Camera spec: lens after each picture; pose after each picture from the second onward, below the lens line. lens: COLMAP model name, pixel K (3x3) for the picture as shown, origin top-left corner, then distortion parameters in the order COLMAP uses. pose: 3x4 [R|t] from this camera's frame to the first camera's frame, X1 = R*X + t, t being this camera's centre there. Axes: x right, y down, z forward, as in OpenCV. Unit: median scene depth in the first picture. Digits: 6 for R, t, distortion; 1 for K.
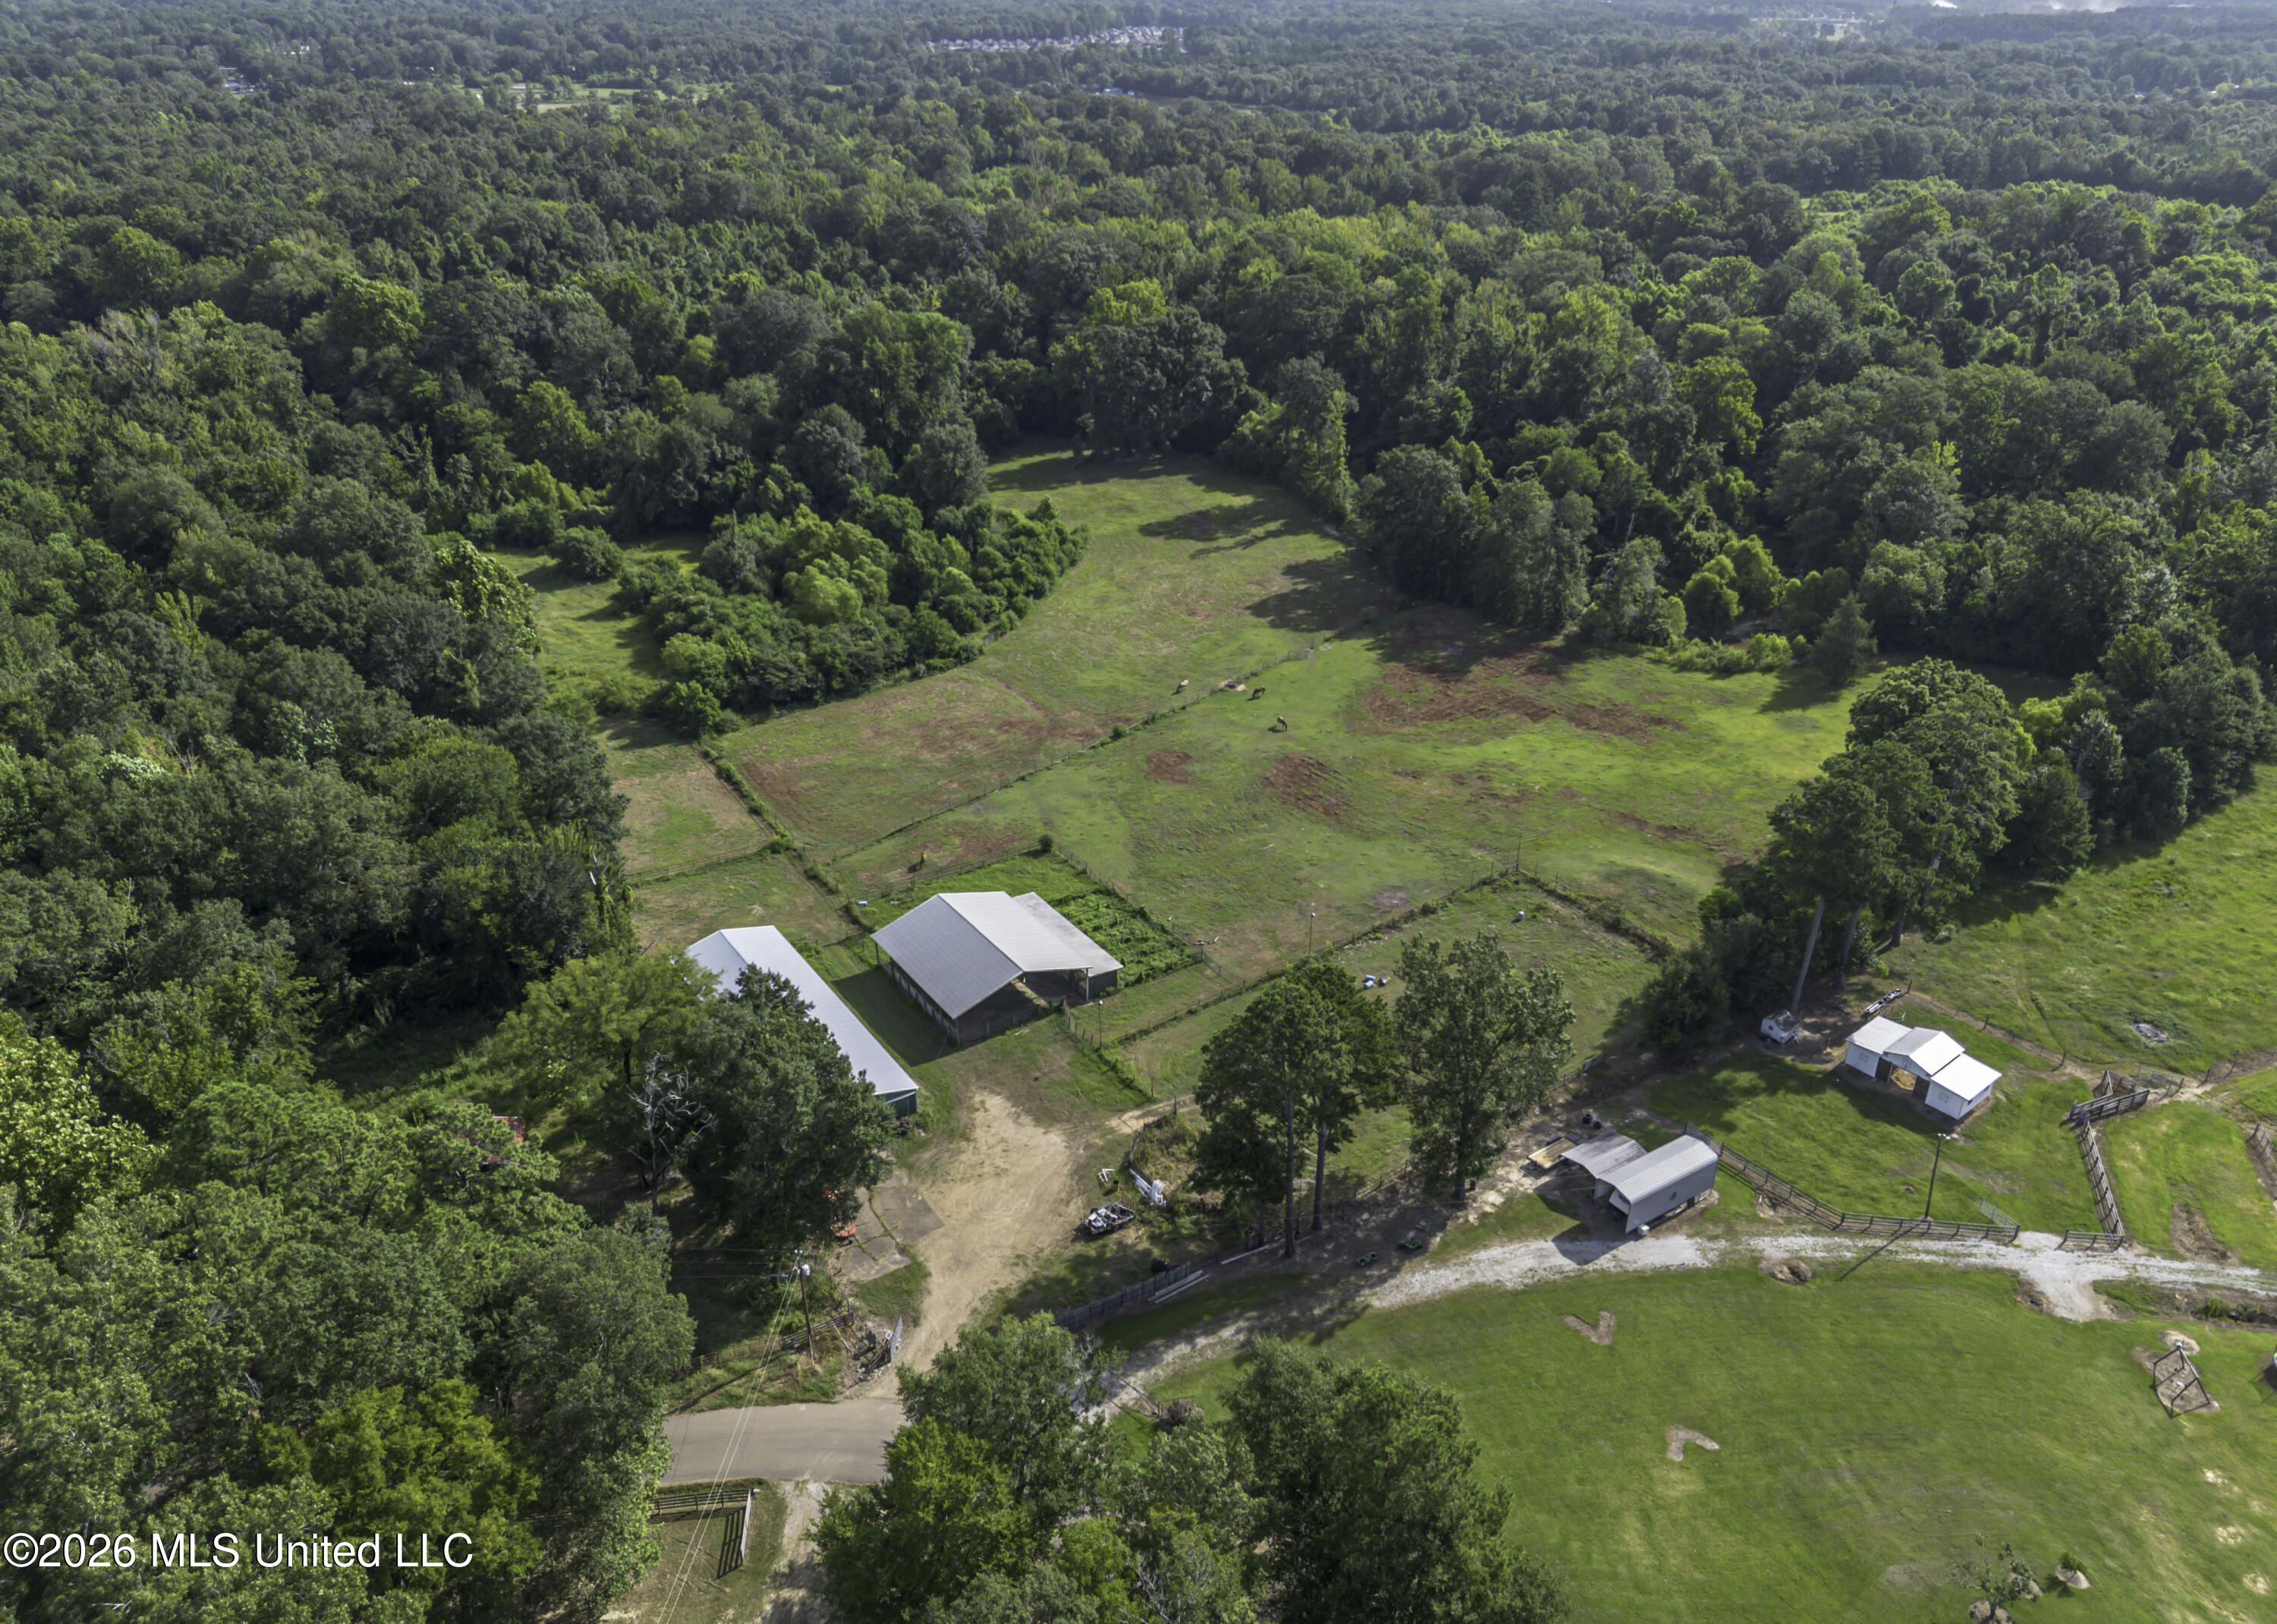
lens RADIAL K [[1592.8, 0, 1139.7], [0, 1592.8, 784.6], [0, 0, 1]] dist [0.058749, -0.051564]
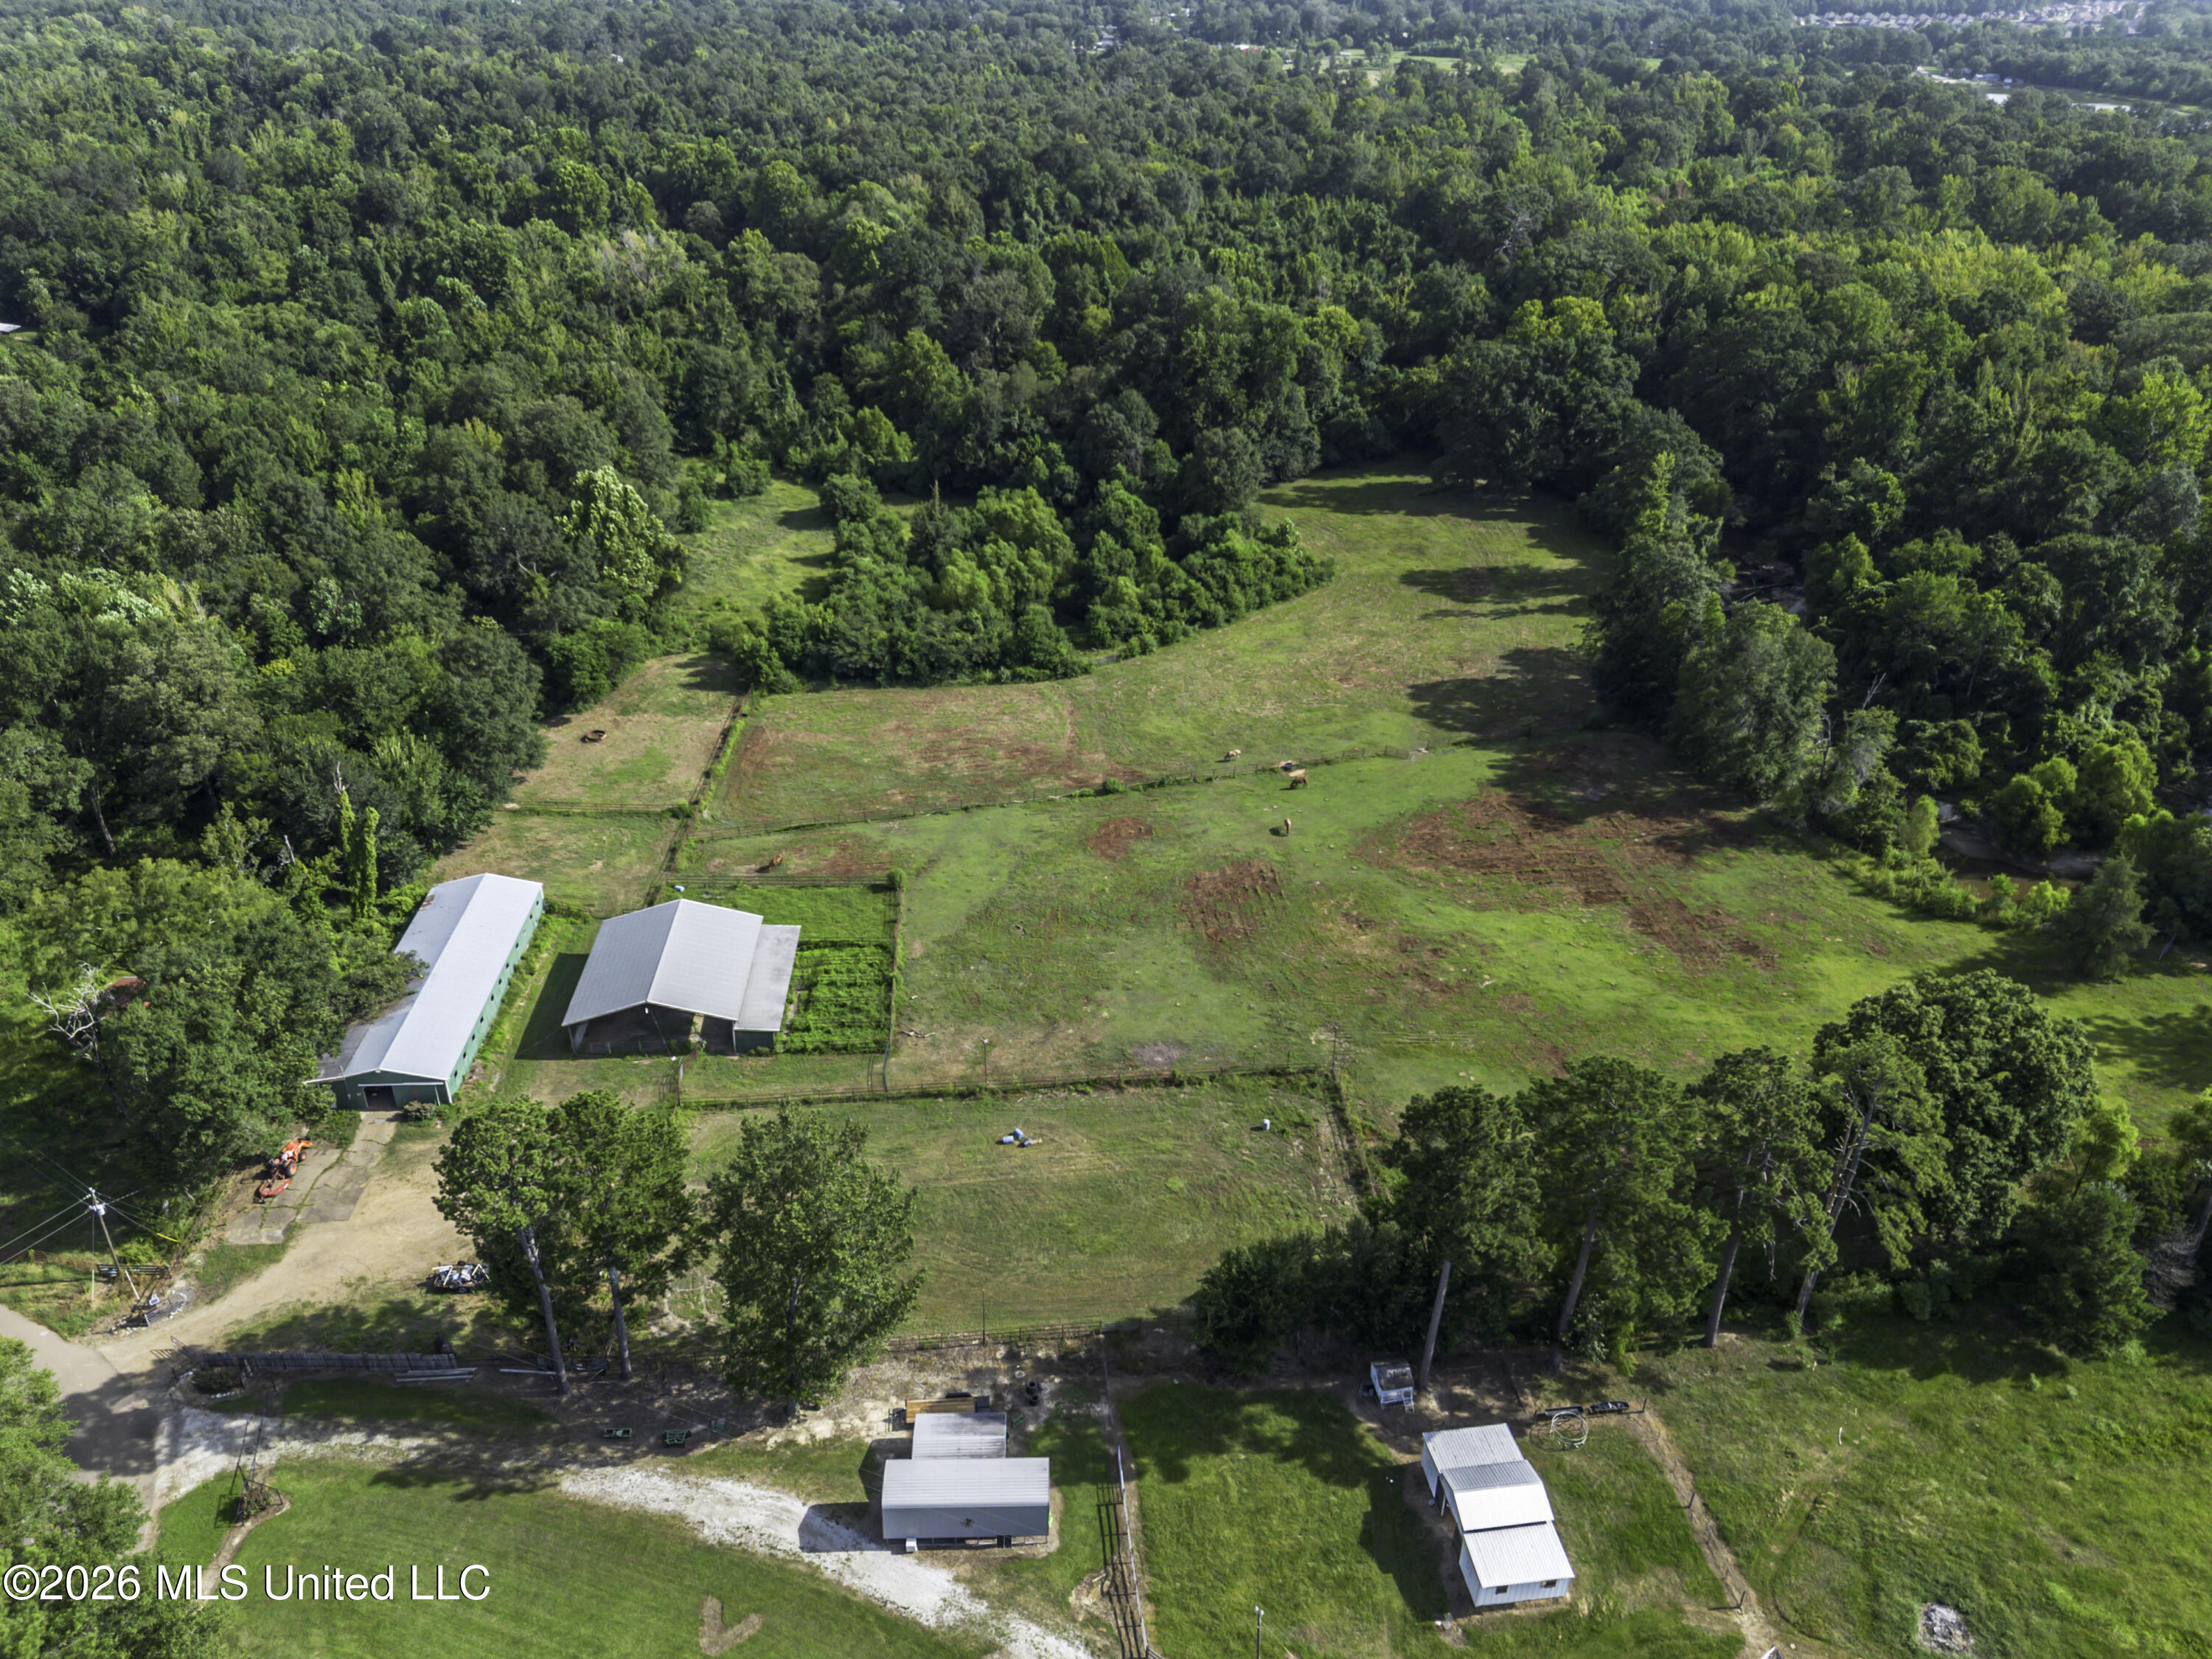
lens RADIAL K [[1574.0, 0, 1106.4], [0, 1574.0, 822.9], [0, 0, 1]] dist [0.080623, -0.065994]
pose [[0.858339, 0.255847, -0.444743, 0.361578], [-0.237969, 0.966448, 0.096695, -0.092284], [0.454559, 0.022838, 0.890424, 0.183066]]
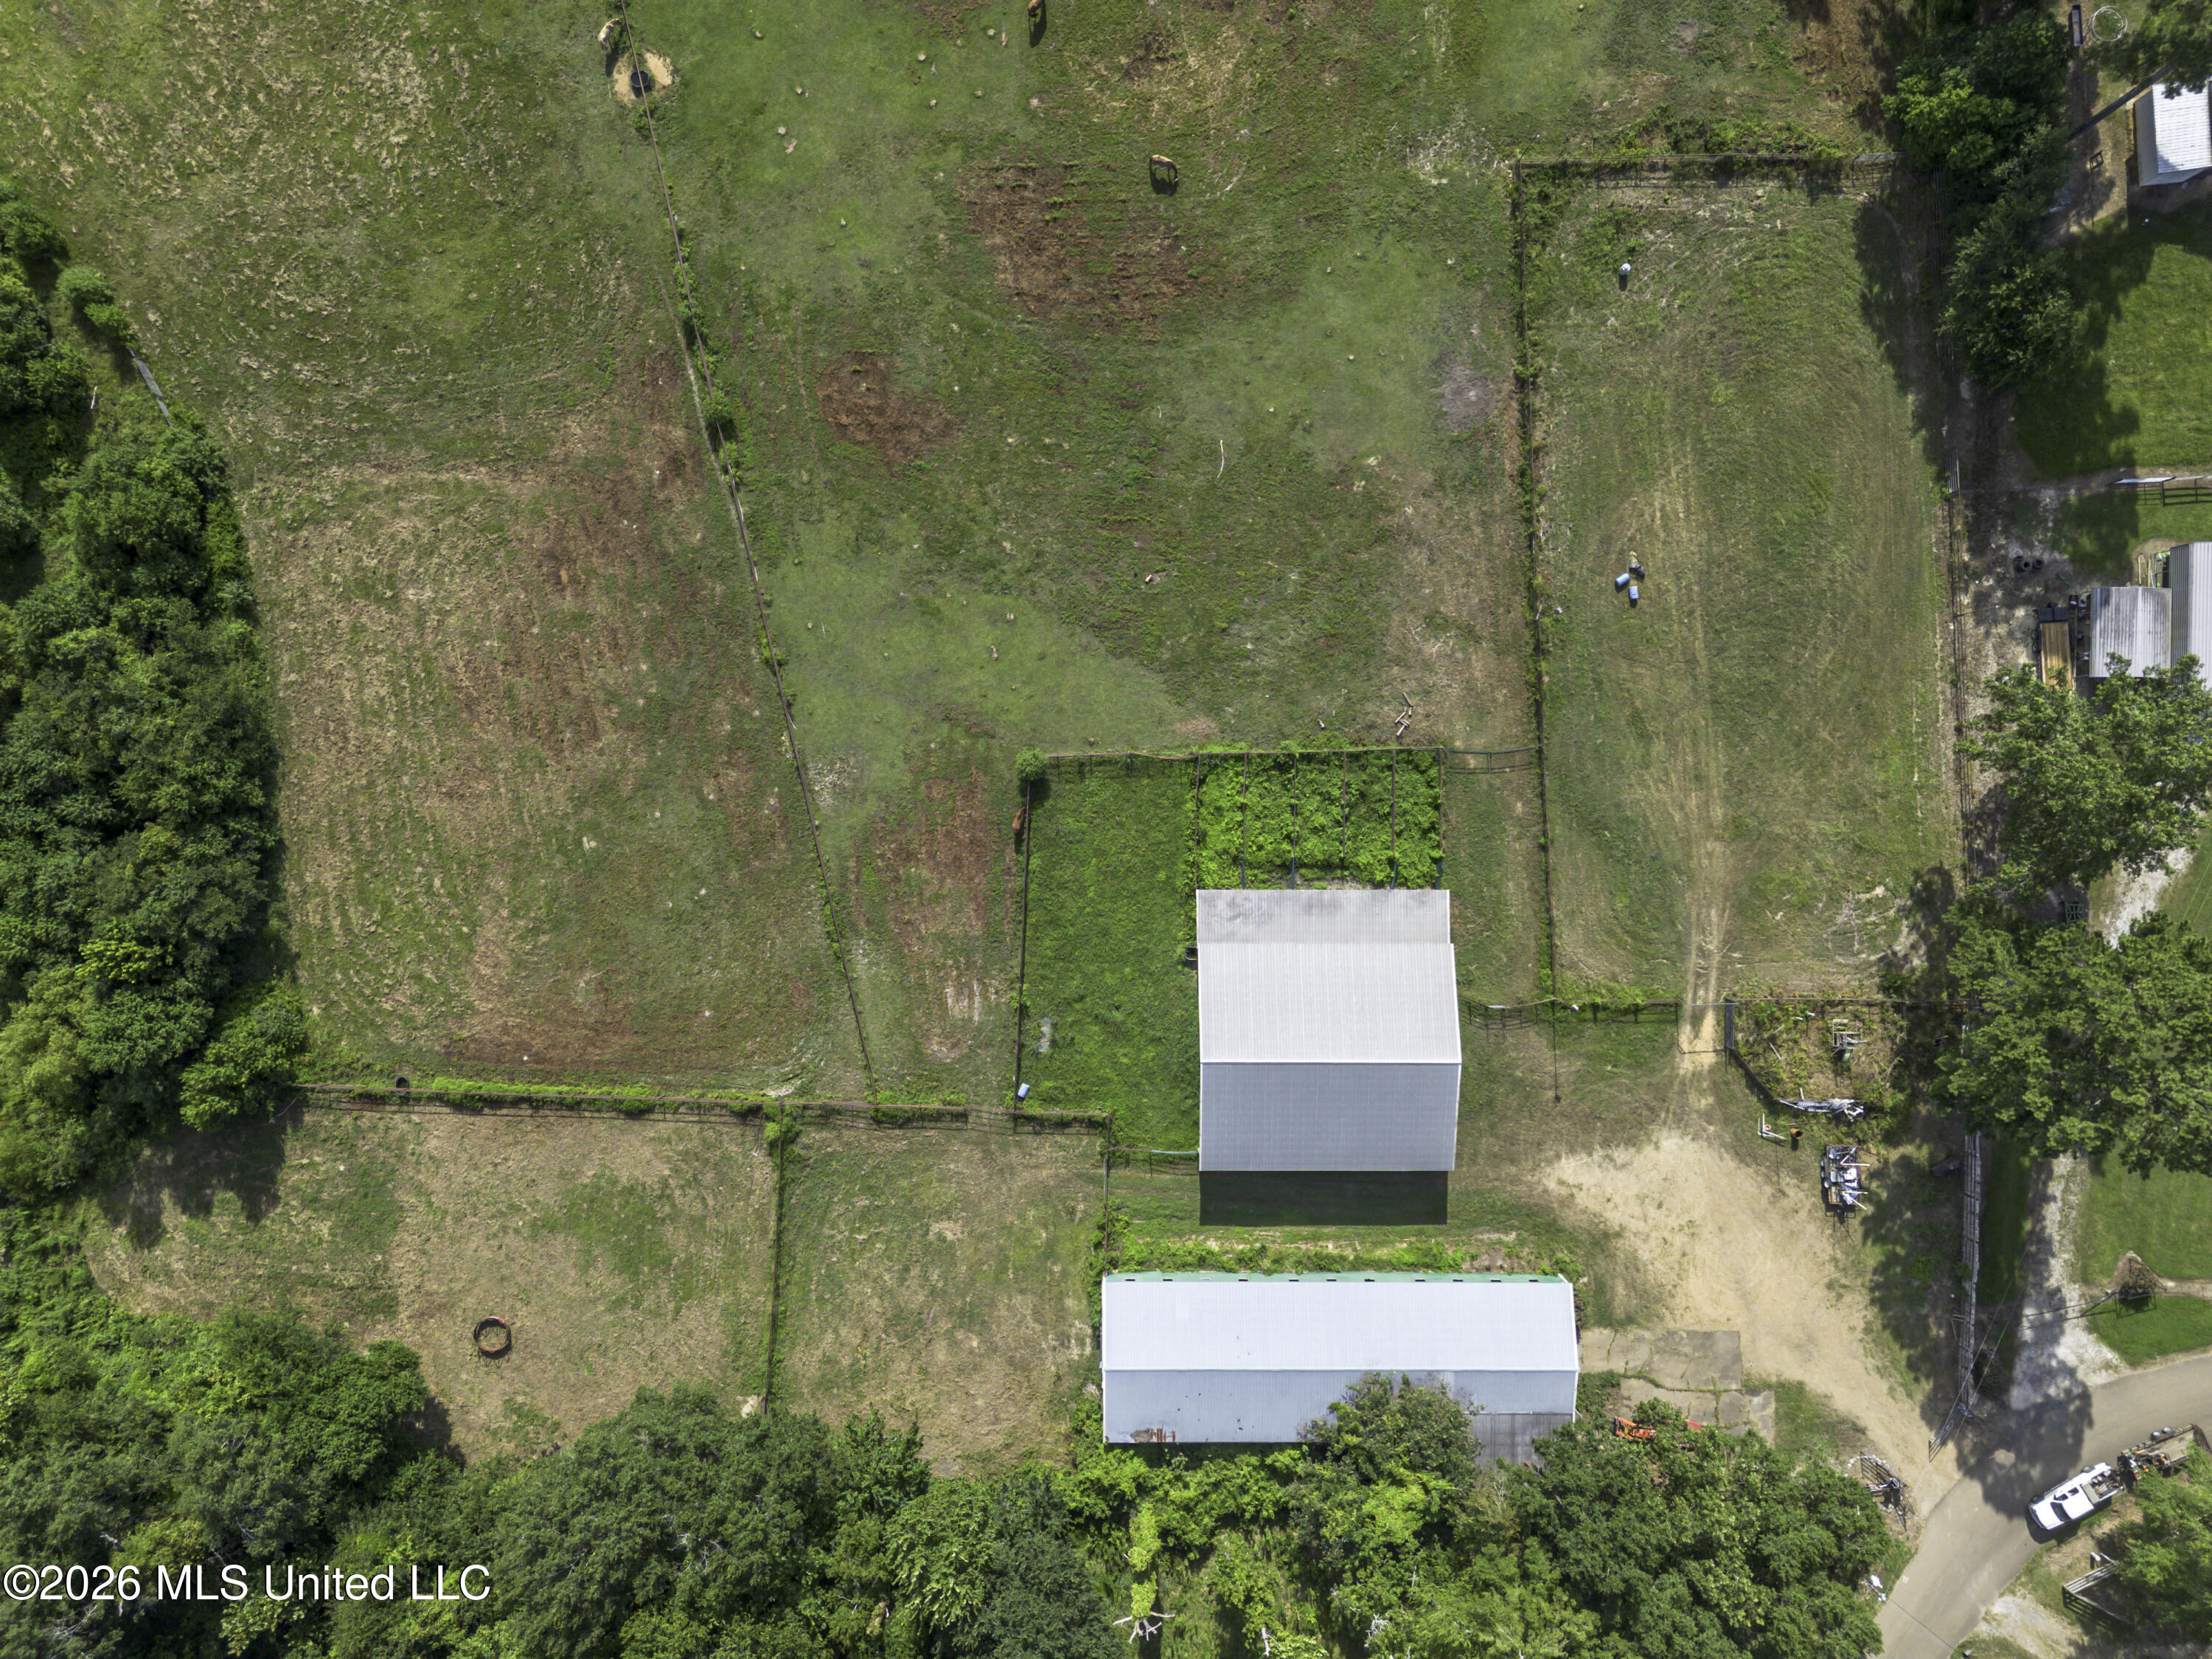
lens RADIAL K [[1574.0, 0, 1106.4], [0, 1574.0, 822.9], [0, 0, 1]] dist [0.080623, -0.065994]
pose [[0.561821, -0.827162, -0.012698, -0.041863], [0.369859, 0.237425, 0.898239, -0.389822], [-0.739974, -0.509346, 0.439324, 0.561502]]
